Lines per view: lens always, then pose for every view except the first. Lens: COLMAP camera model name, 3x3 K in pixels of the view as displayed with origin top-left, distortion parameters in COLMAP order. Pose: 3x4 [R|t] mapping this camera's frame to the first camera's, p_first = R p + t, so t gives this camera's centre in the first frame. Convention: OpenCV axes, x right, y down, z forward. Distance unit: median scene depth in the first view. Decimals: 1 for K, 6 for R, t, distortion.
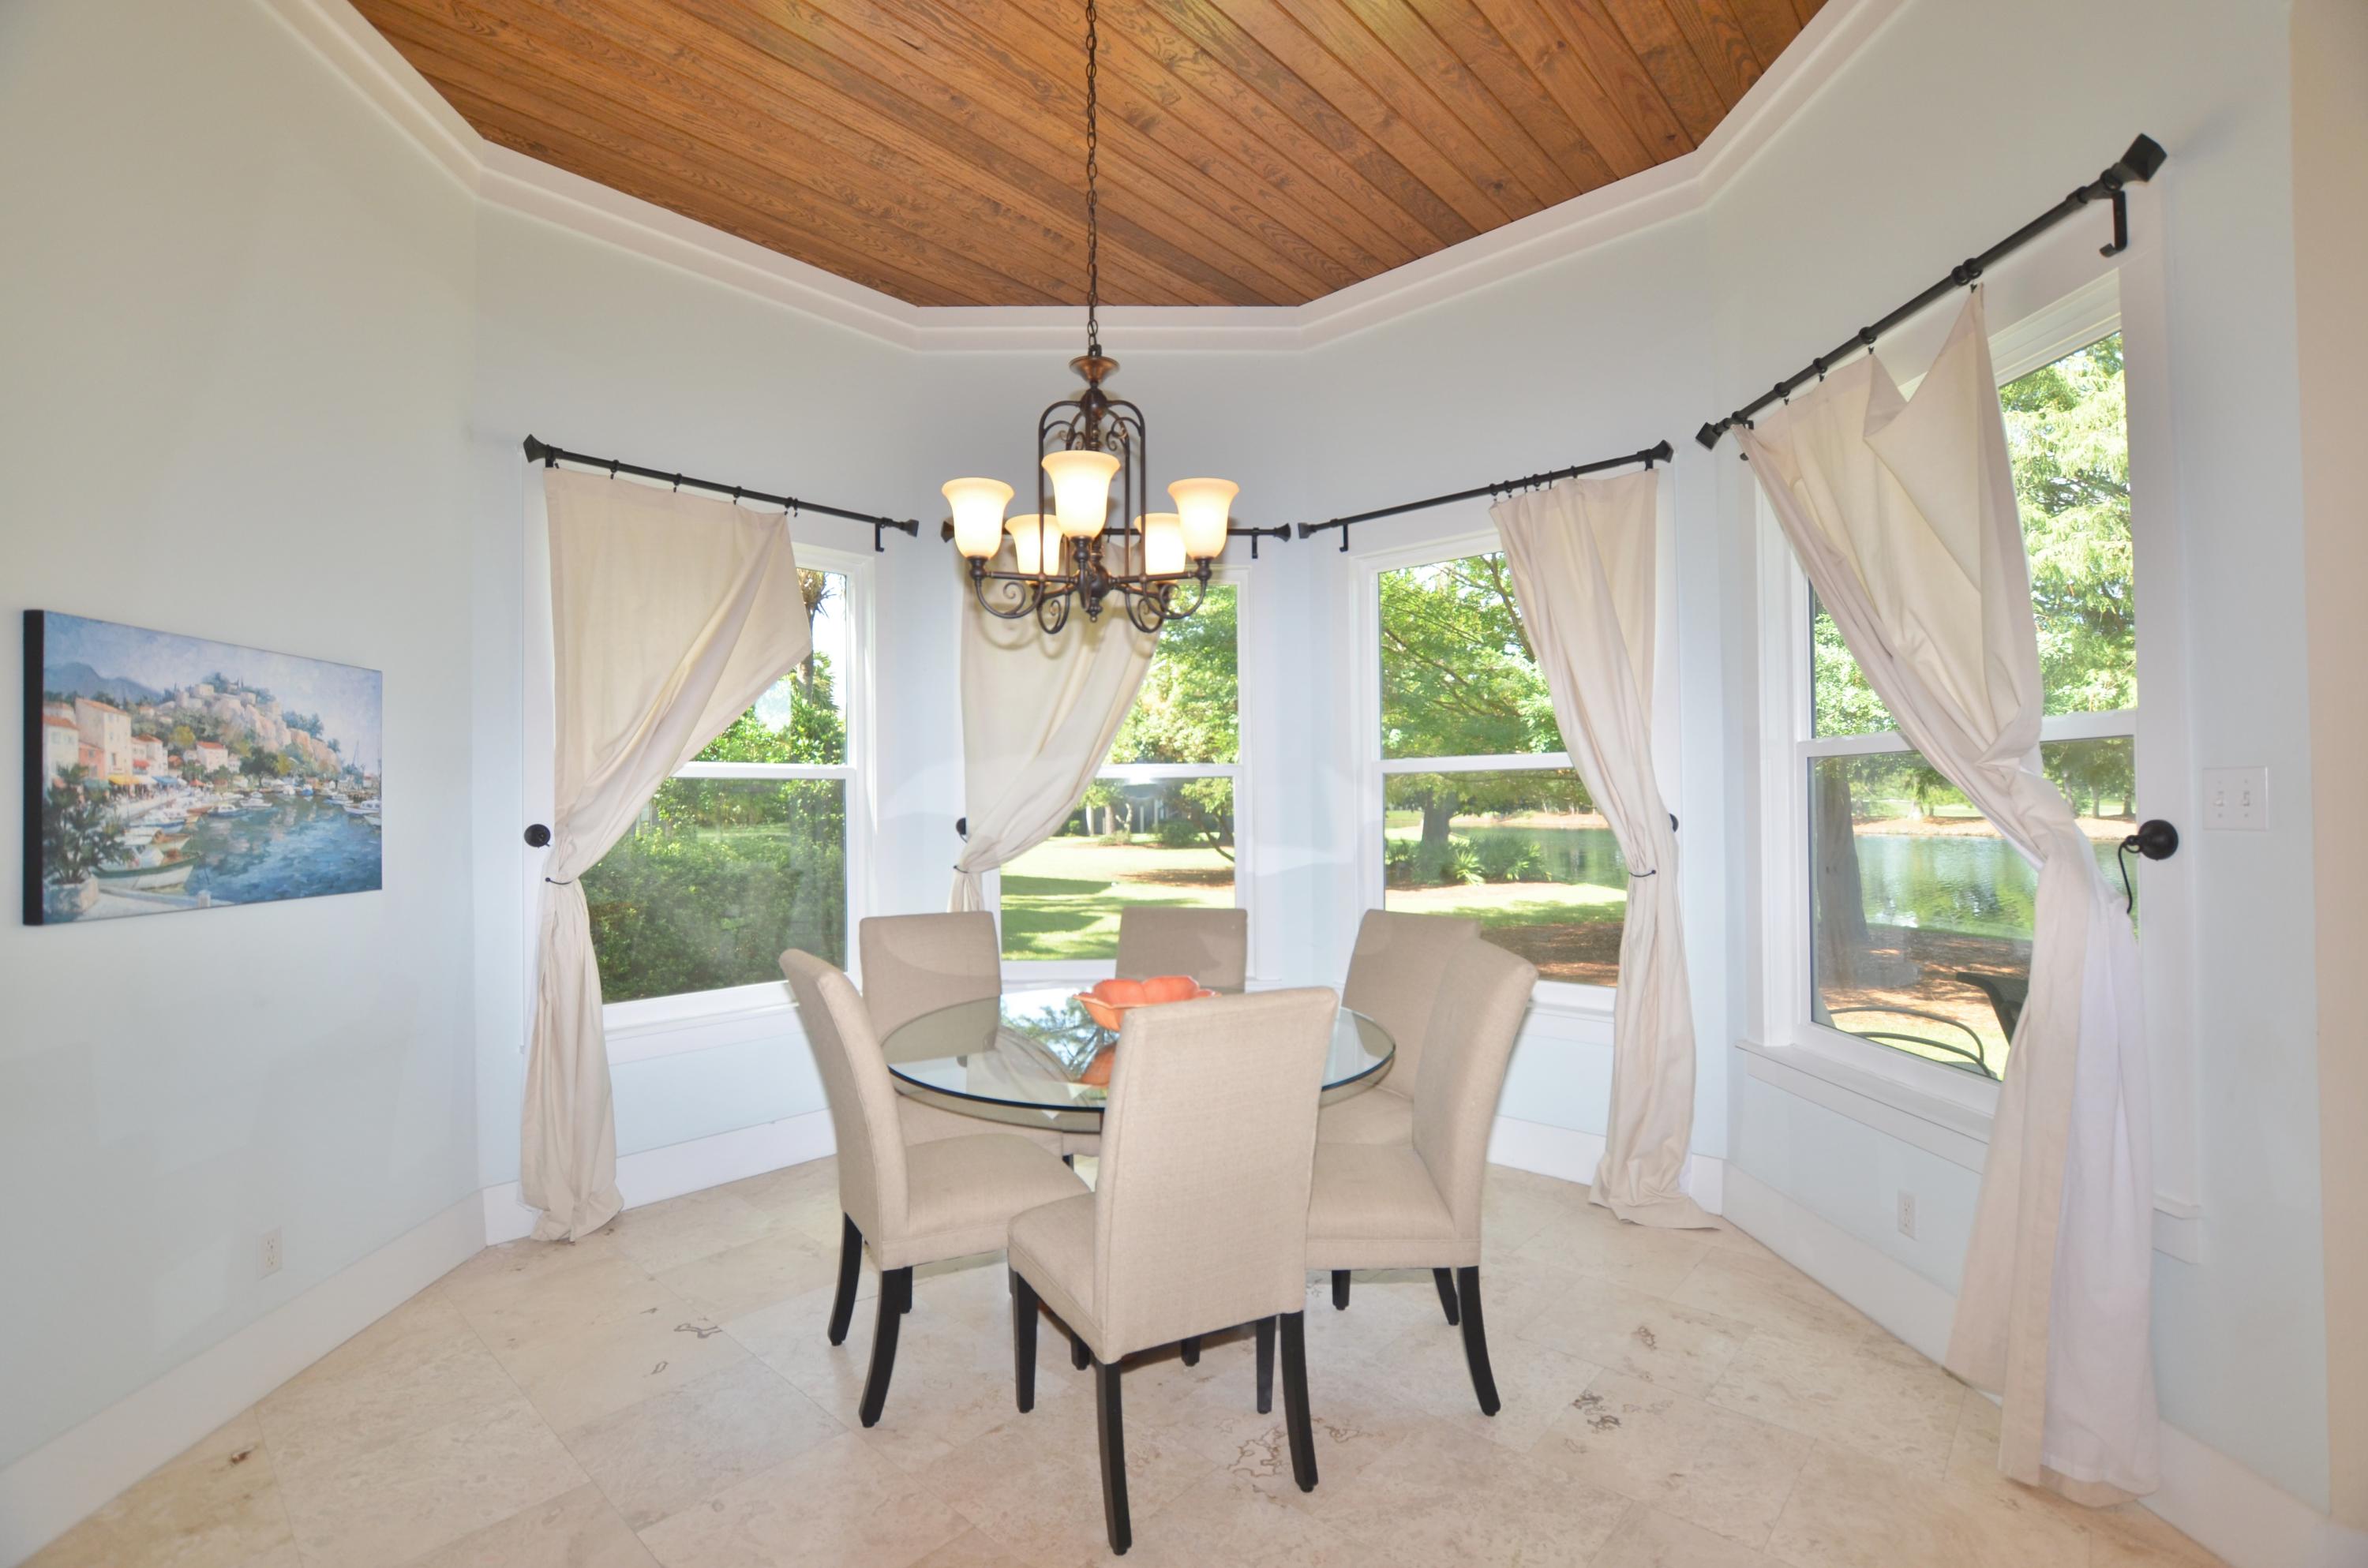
lens RADIAL K [[1034.5, 0, 1167.0], [0, 1034.5, 790.7], [0, 0, 1]] dist [-0.023368, -0.000446]
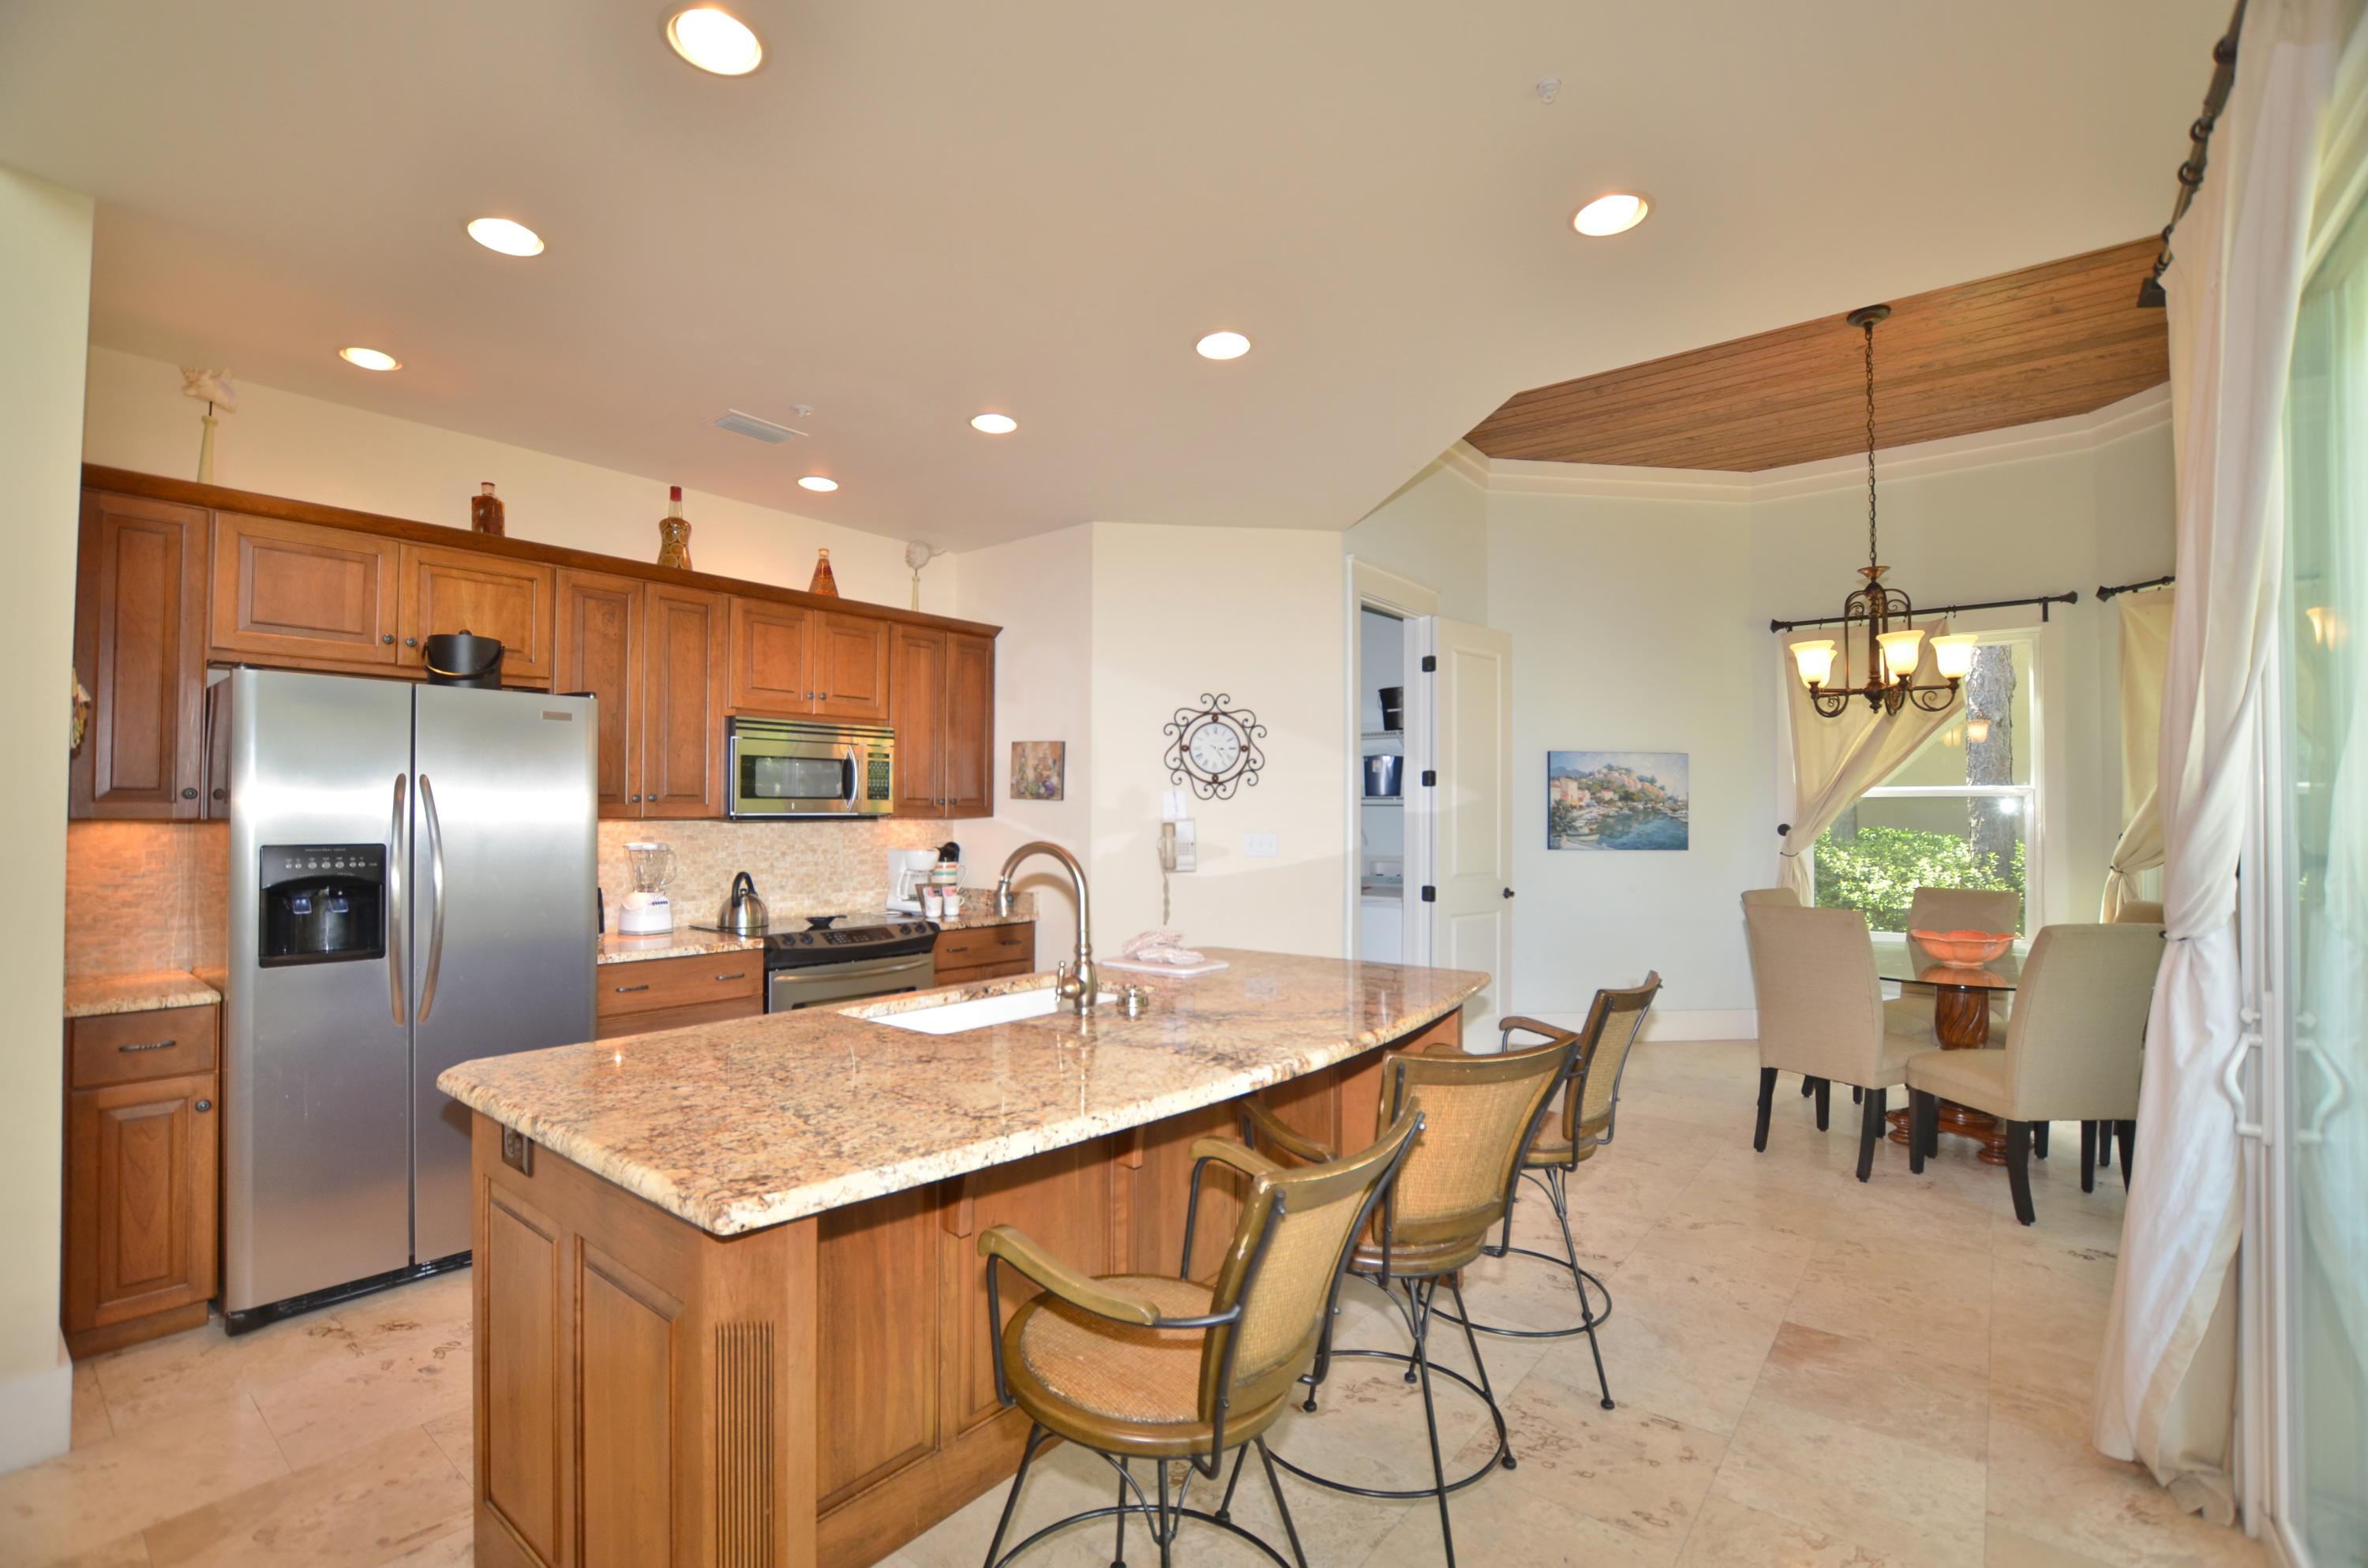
lens RADIAL K [[1045.1, 0, 1177.3], [0, 1045.1, 797.4], [0, 0, 1]] dist [-0.002746, -0.000169]
pose [[0.070430, -0.007486, -0.997489, 1.699246], [0.006425, 0.999955, -0.007051, -0.013322], [0.997496, -0.005912, 0.070474, -0.337475]]
